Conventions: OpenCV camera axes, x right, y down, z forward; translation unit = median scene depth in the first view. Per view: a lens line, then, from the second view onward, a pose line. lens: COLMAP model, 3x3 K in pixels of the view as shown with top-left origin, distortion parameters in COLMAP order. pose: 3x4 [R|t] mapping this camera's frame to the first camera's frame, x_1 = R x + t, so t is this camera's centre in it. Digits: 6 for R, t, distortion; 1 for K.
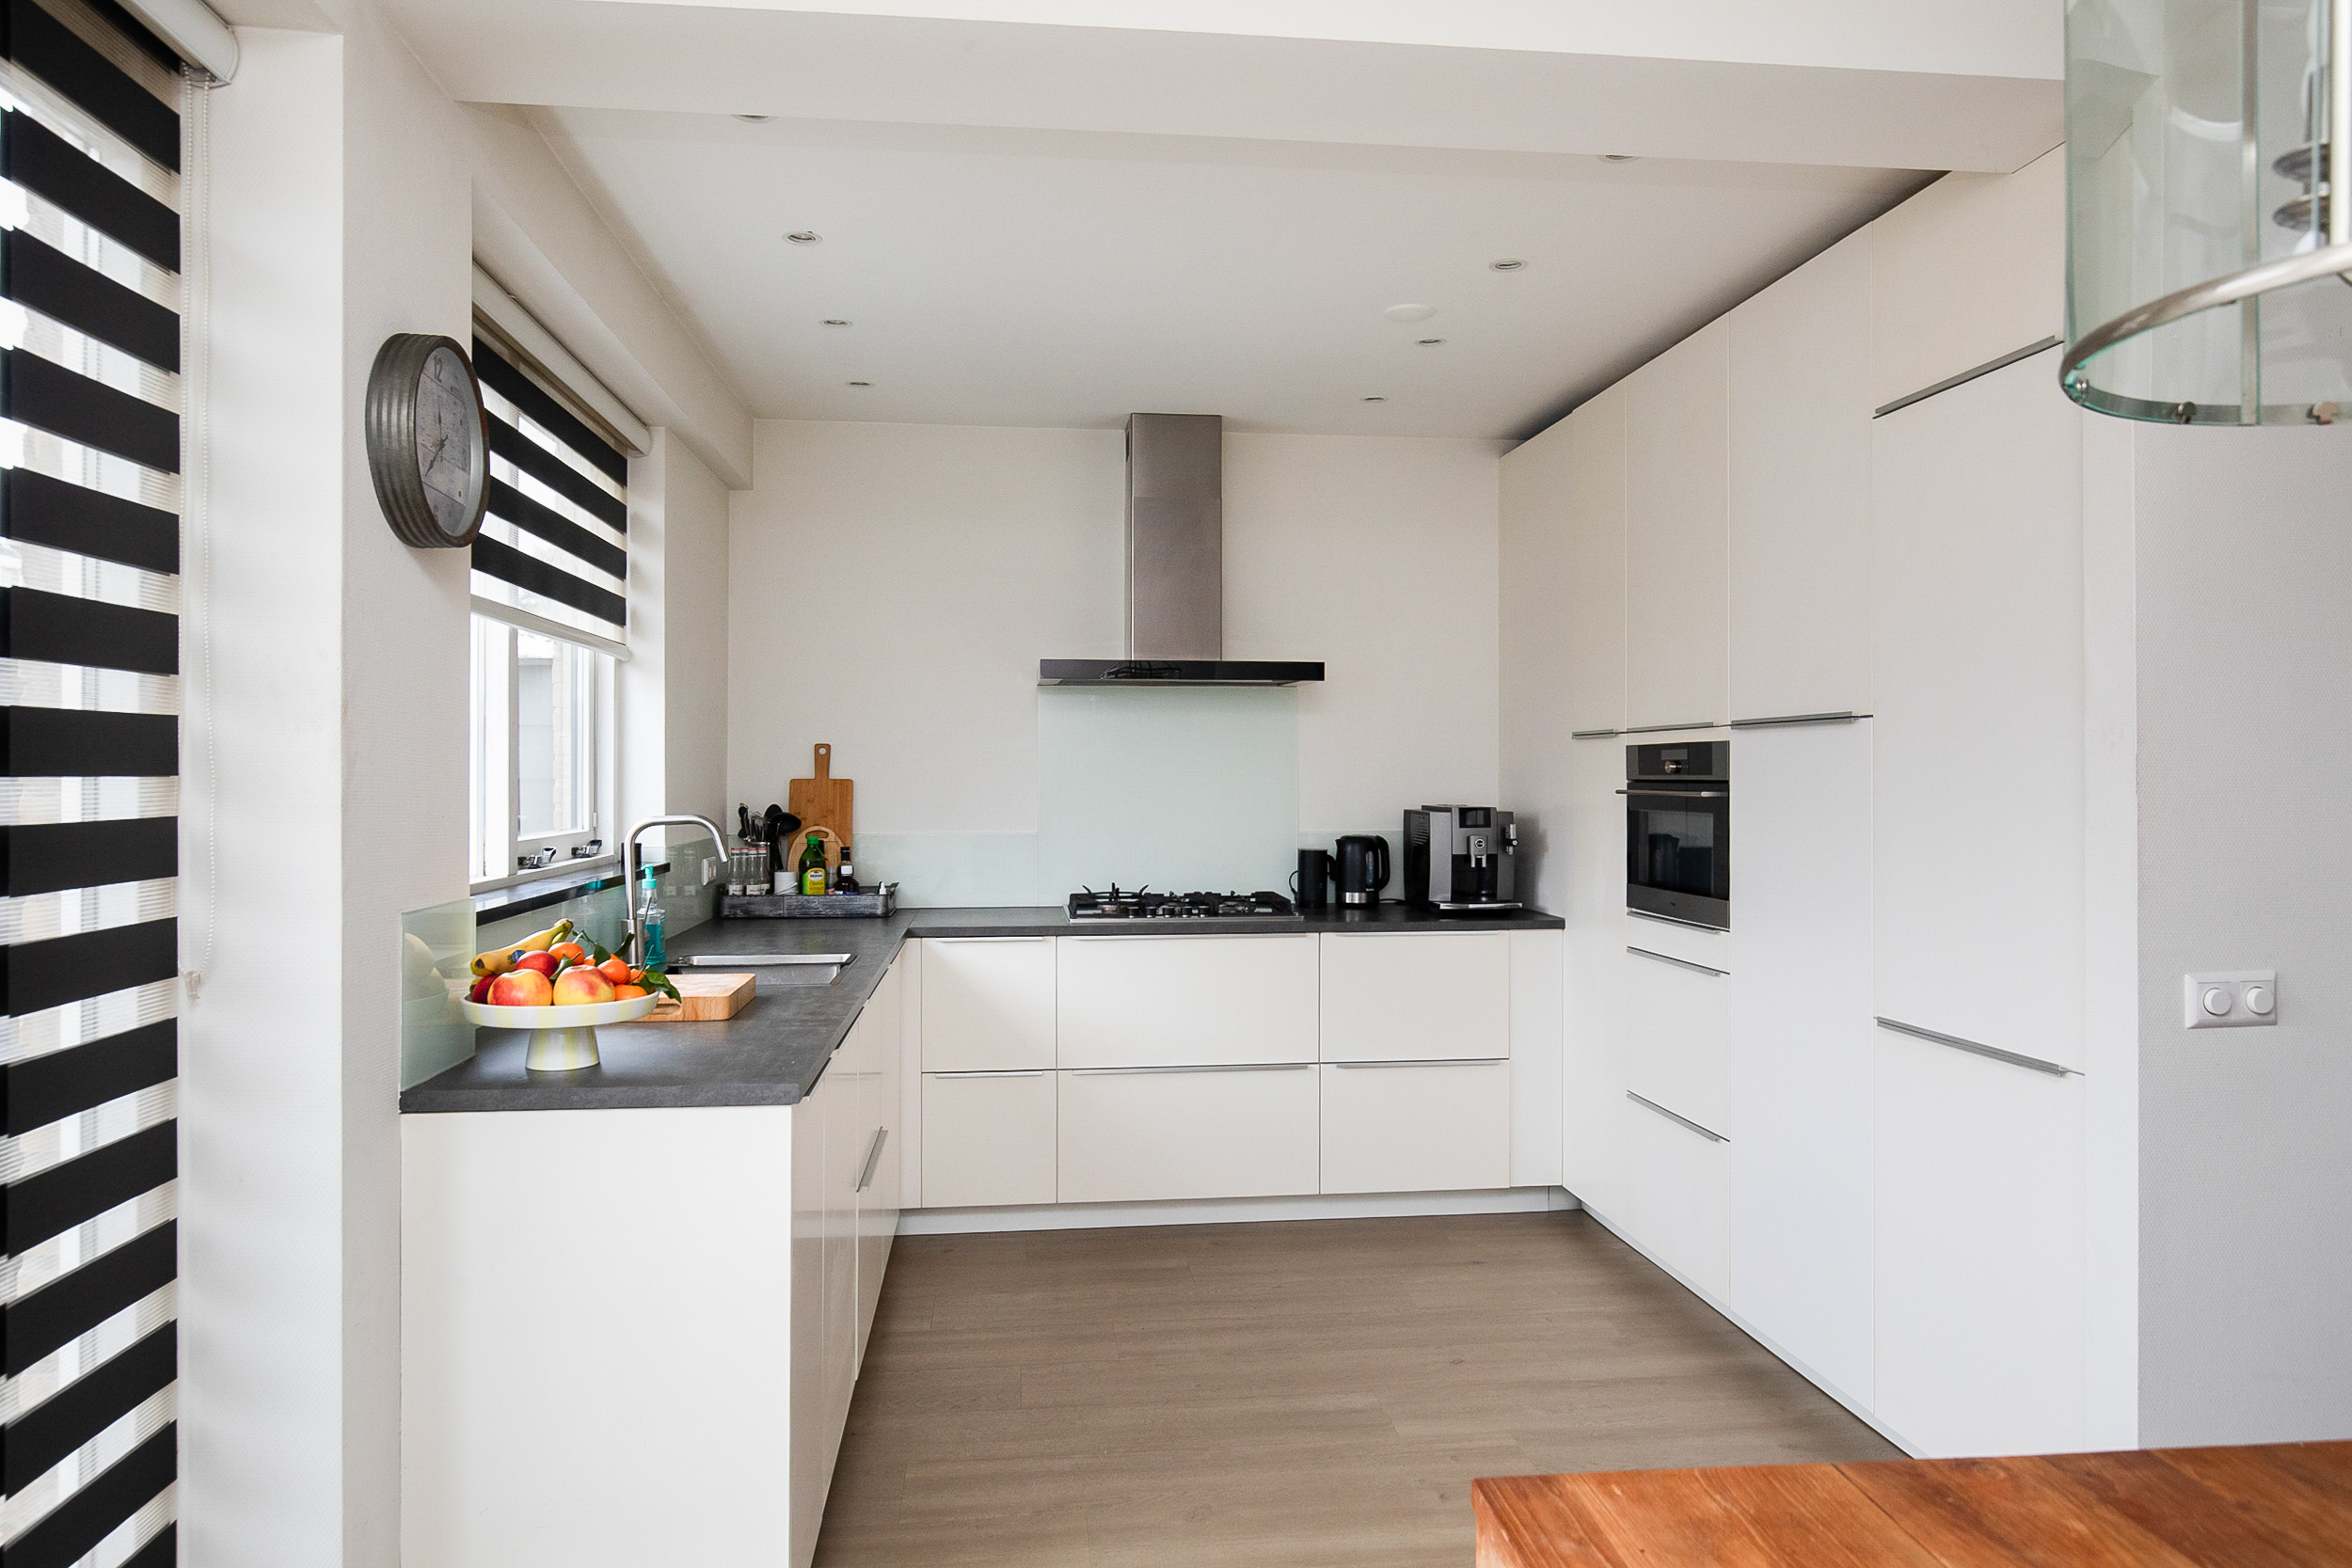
lens RADIAL K [[1496.7, 0, 1198.1], [0, 1496.7, 779.8], [0, 0, 1]] dist [-0.002932, 0.002310]
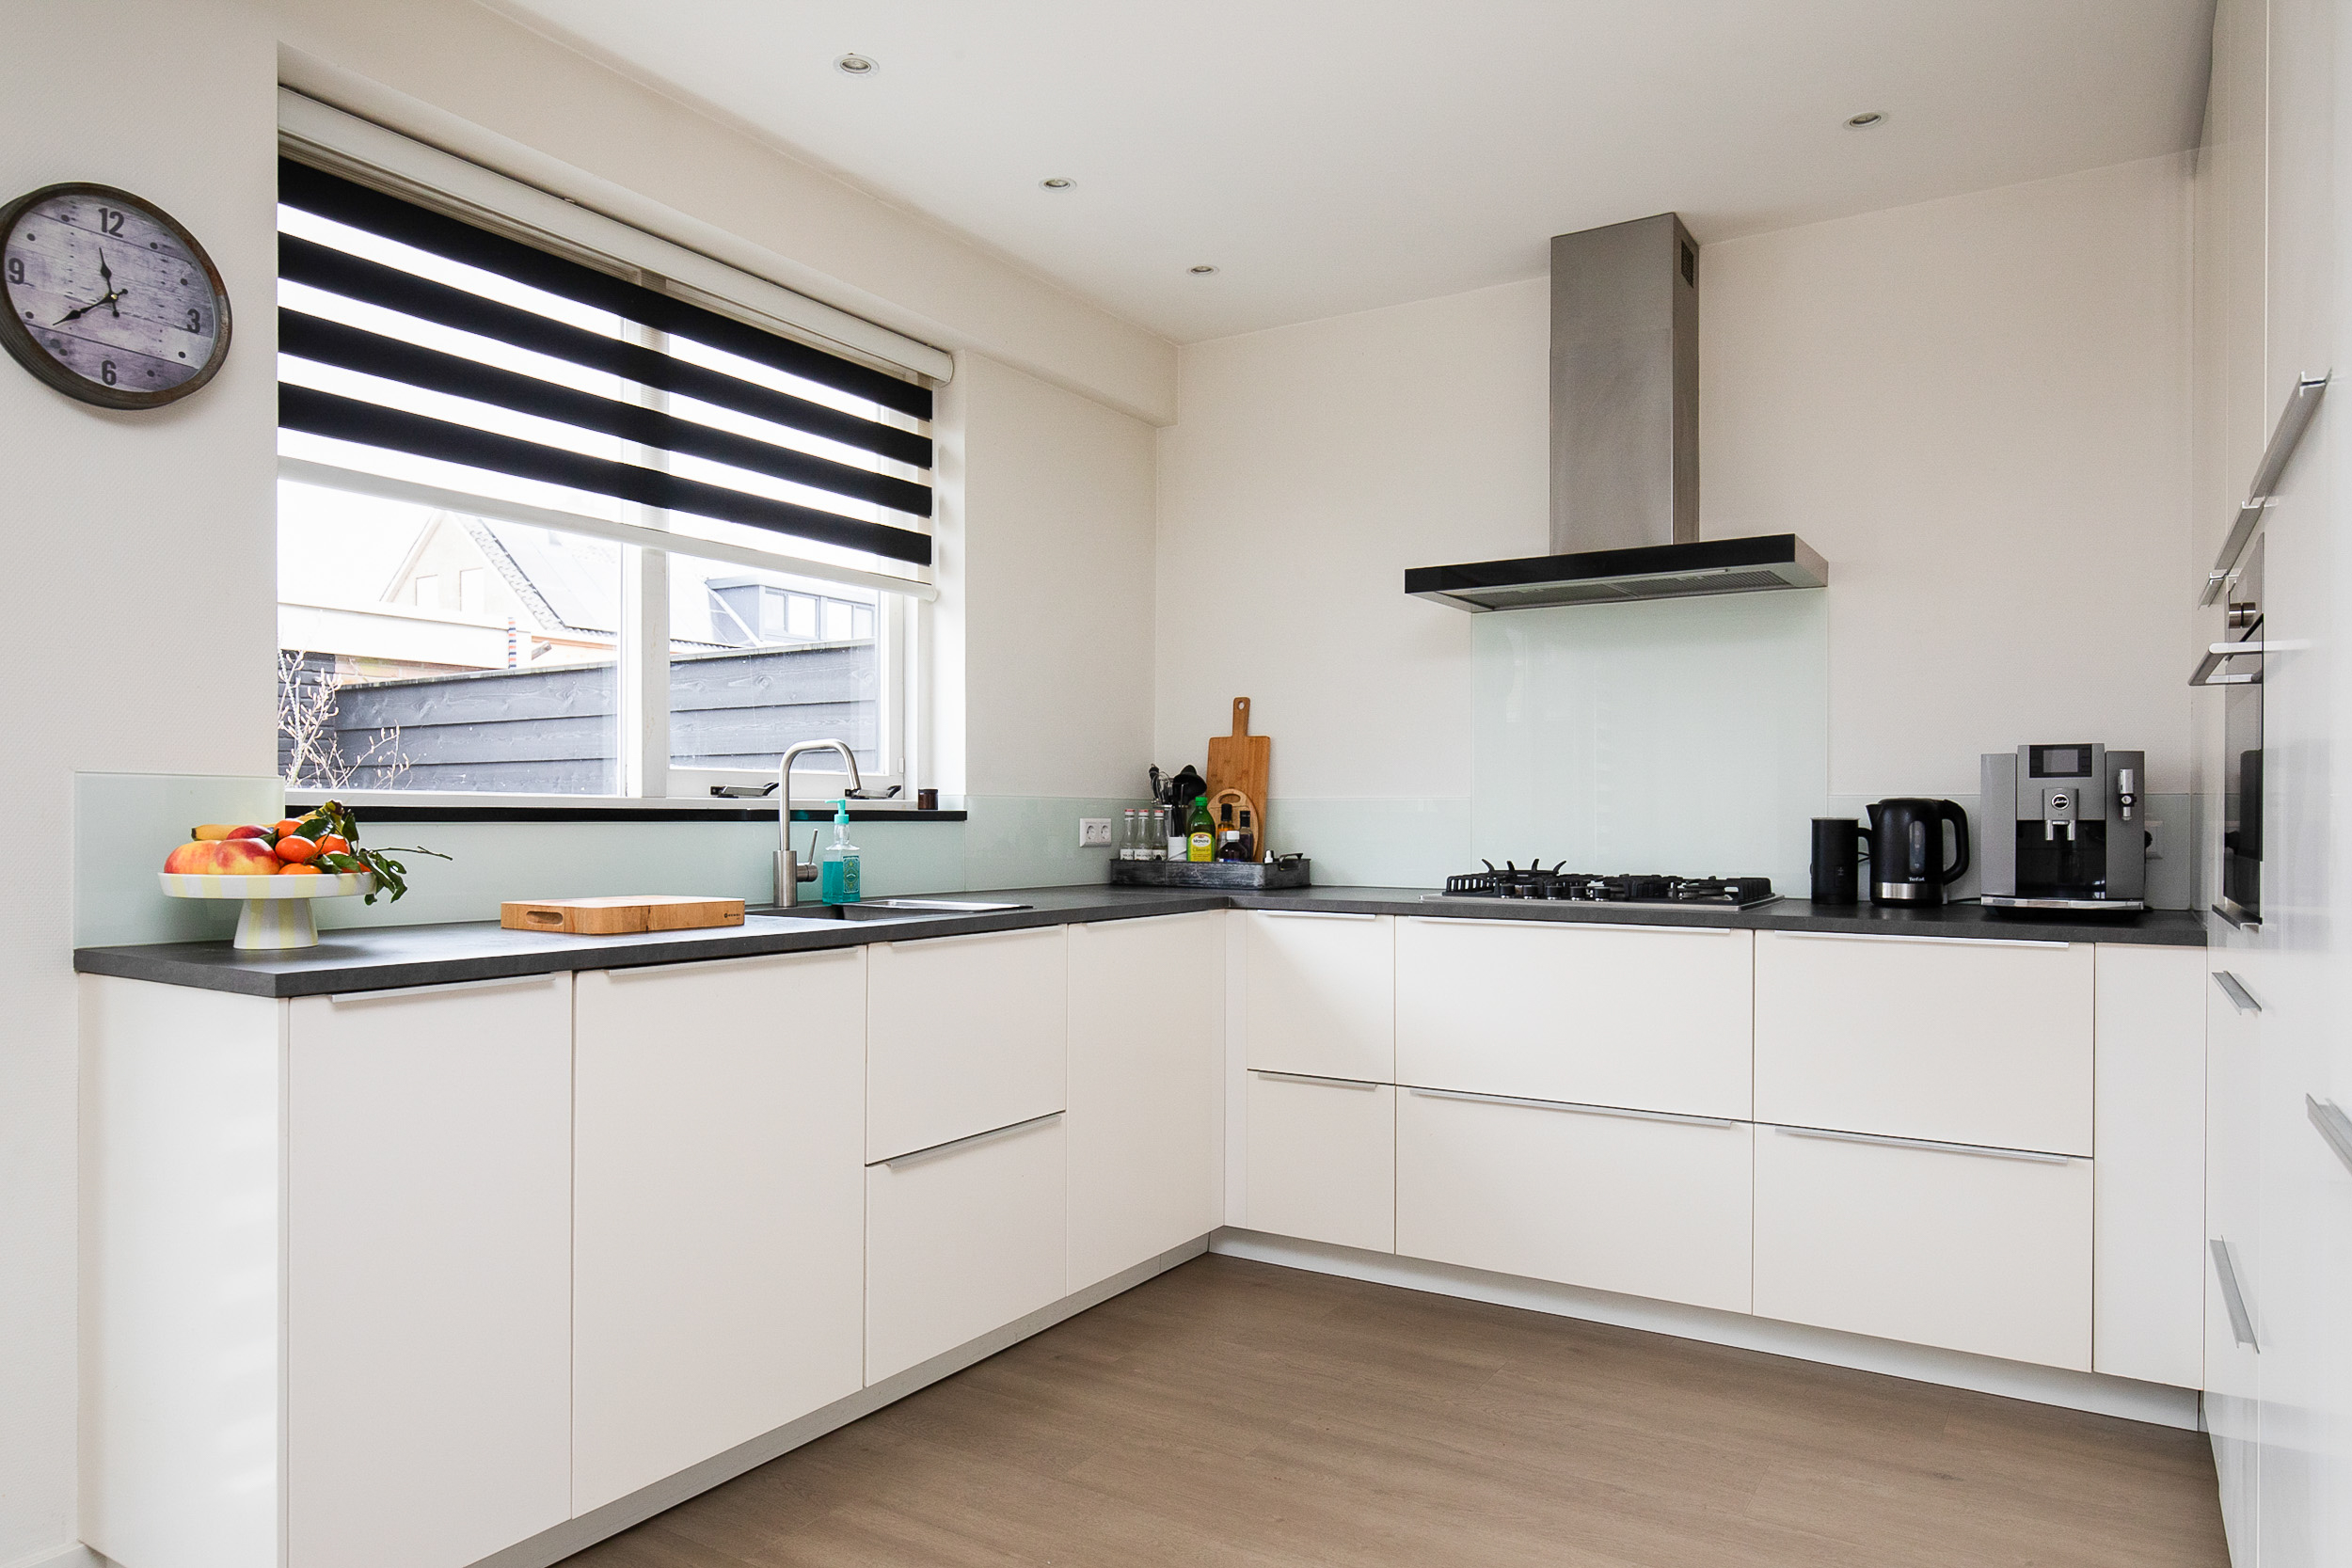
lens RADIAL K [[1496.7, 0, 1148.5], [0, 1496.7, 816.3], [0, 0, 1]] dist [-0.002932, 0.002310]
pose [[0.775608, 0.002133, -0.631212, 0.282667], [-0.003397, 0.999994, -0.000794, 0.050104], [0.631206, 0.002760, 0.775610, 0.287530]]
